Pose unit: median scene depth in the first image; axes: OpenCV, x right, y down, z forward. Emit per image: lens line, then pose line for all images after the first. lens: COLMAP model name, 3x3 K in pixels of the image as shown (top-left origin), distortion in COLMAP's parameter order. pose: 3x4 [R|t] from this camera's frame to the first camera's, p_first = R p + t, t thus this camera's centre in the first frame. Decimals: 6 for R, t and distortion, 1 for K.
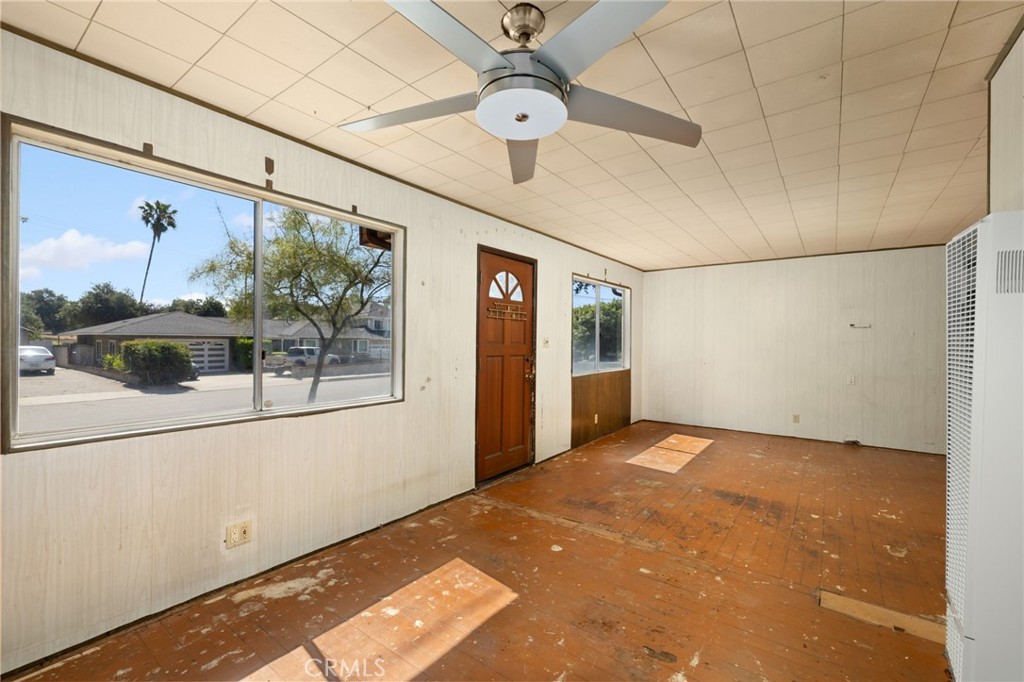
lens RADIAL K [[429.6, 0, 516.1], [0, 429.6, 341.9], [0, 0, 1]] dist [-0.000378, -0.000101]
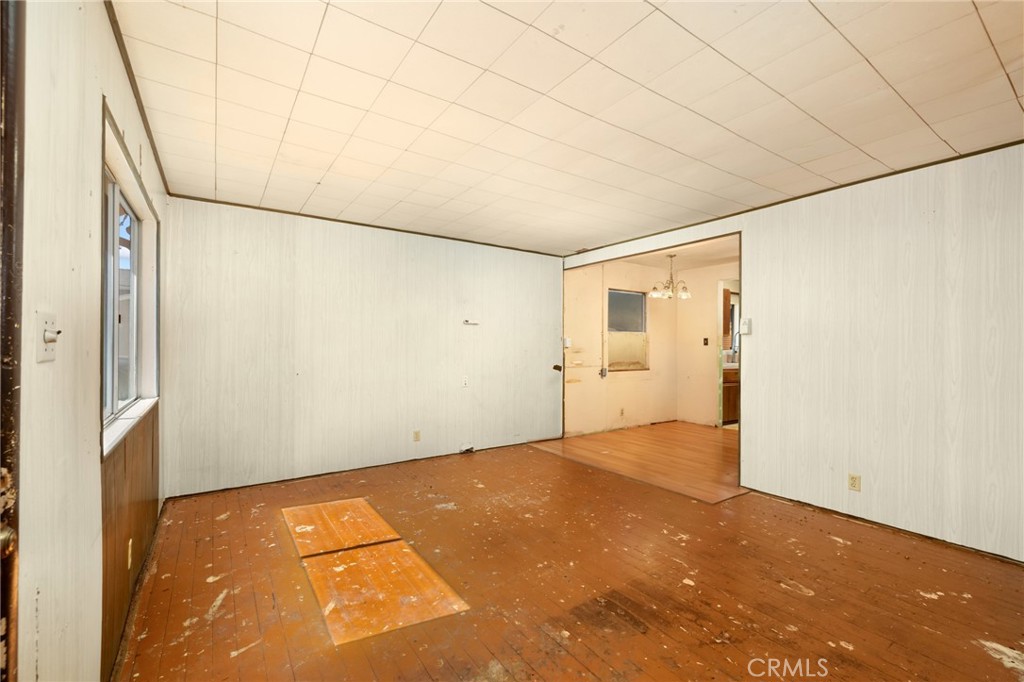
lens RADIAL K [[429.6, 0, 513.7], [0, 429.6, 344.0], [0, 0, 1]] dist [-0.000378, -0.000101]
pose [[0.327750, -0.005860, 0.944746, -0.071579], [-0.003683, 0.999965, 0.007481, 0.002067], [-0.944757, -0.005931, 0.327717, 0.941535]]
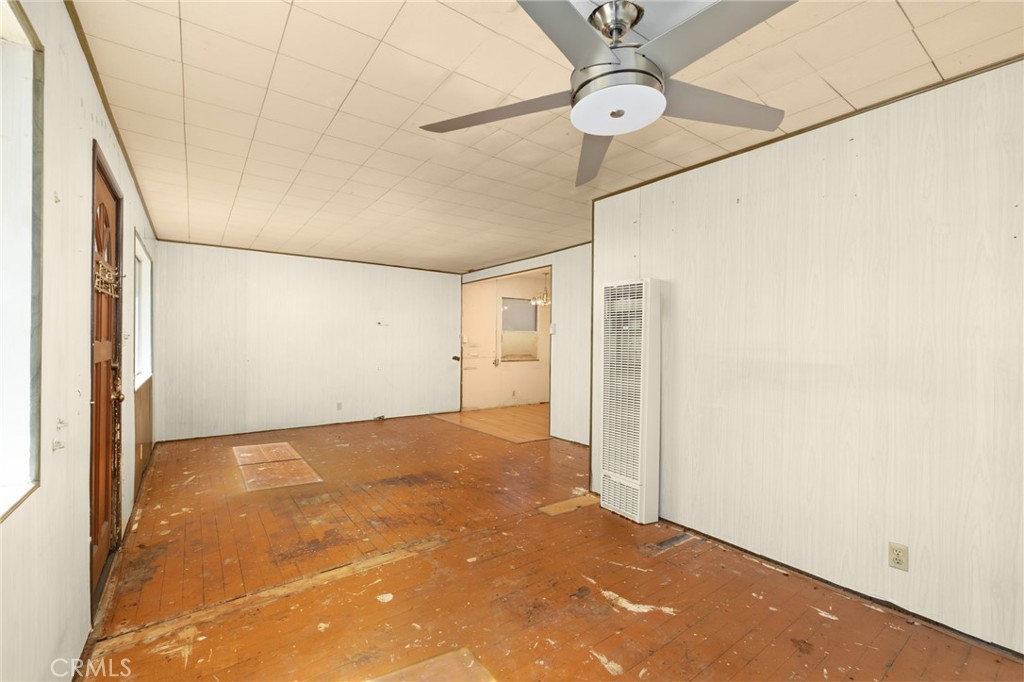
lens RADIAL K [[429.6, 0, 511.9], [0, 429.6, 343.1], [0, 0, 1]] dist [-0.000378, -0.000101]
pose [[0.297123, -0.010784, 0.954778, -0.446642], [-0.006785, 0.999887, 0.013405, -0.002978], [-0.954815, -0.010461, 0.297016, 0.411637]]
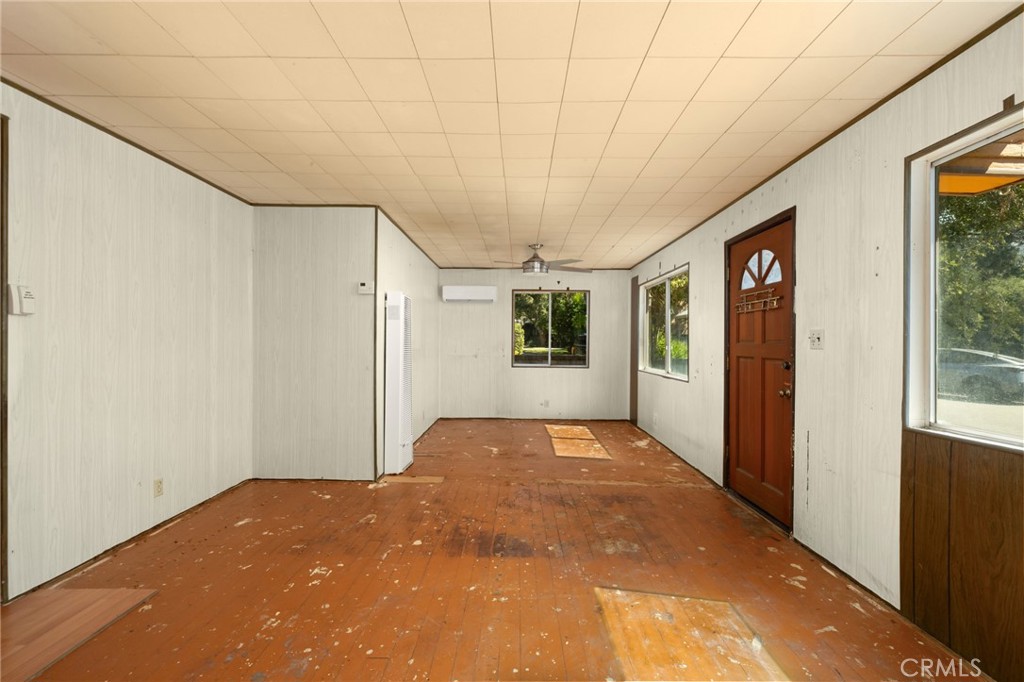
lens RADIAL K [[429.6, 0, 512.6], [0, 429.6, 340.7], [0, 0, 1]] dist [-0.000378, -0.000101]
pose [[-0.814174, -0.015780, -0.580407, 0.936280], [-0.012101, 0.999875, -0.010208, 0.016578], [0.580495, -0.001288, -0.814263, 1.615914]]
